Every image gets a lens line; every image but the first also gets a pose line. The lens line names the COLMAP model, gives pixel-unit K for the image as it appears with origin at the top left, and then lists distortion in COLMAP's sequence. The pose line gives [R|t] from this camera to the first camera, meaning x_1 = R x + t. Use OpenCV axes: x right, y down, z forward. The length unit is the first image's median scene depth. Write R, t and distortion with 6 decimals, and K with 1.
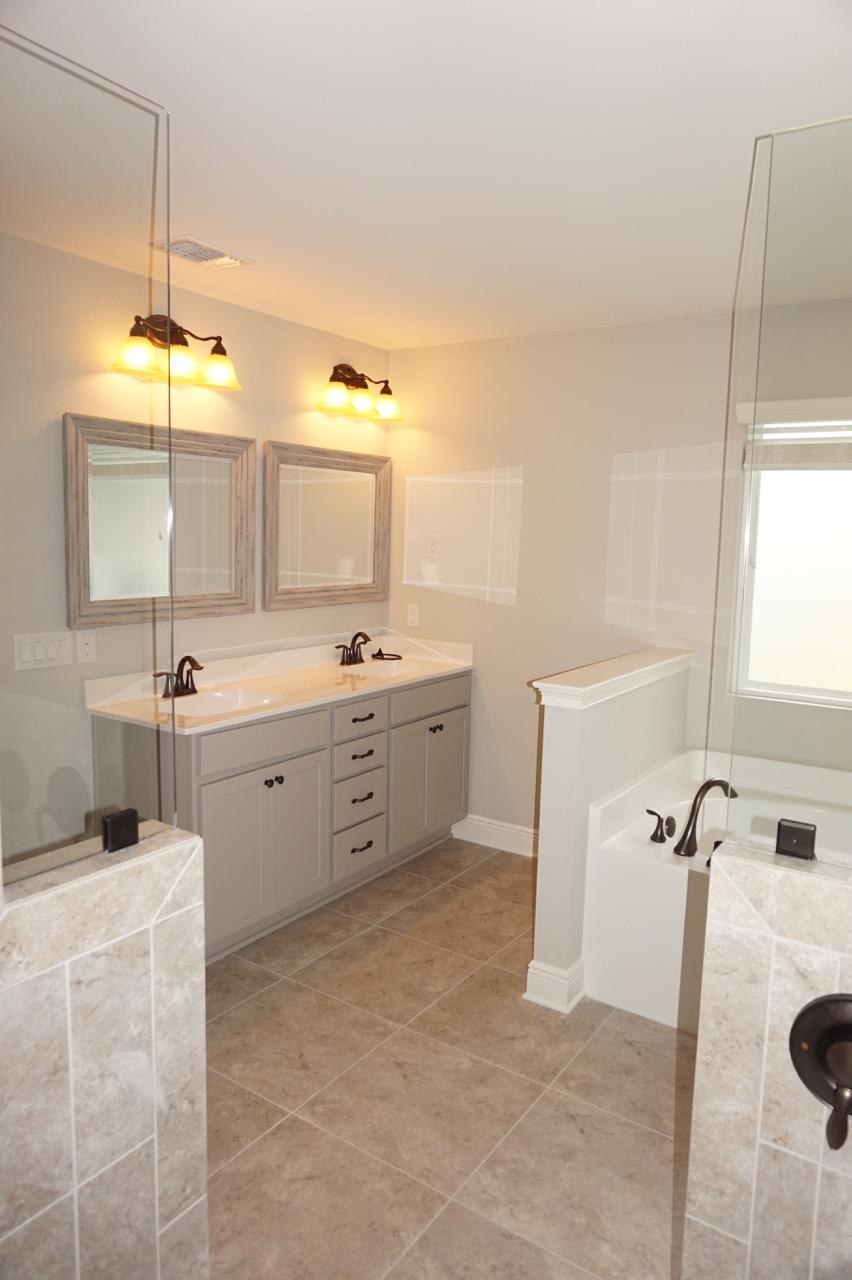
lens RADIAL K [[869.3, 0, 426.0], [0, 869.3, 640.0], [0, 0, 1]] dist [-0.008377, 0.002346]
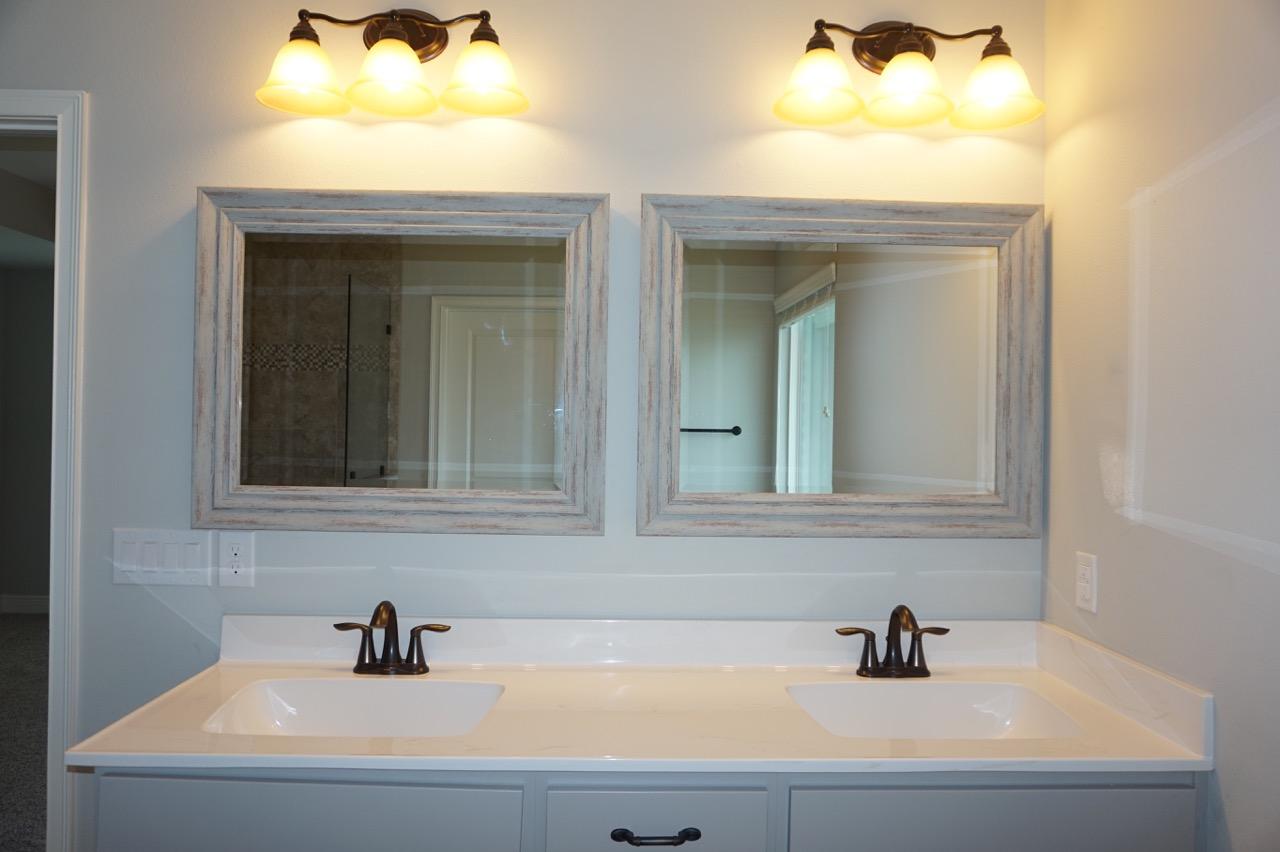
lens RADIAL K [[1249.6, 0, 640.0], [0, 1249.6, 426.0], [0, 0, 1]] dist [-0.013239, 0.003608]
pose [[0.584482, 0.025751, -0.810998, 0.372669], [-0.105785, 0.993384, -0.044696, -0.058939], [0.804482, 0.111915, 0.583339, 0.541665]]
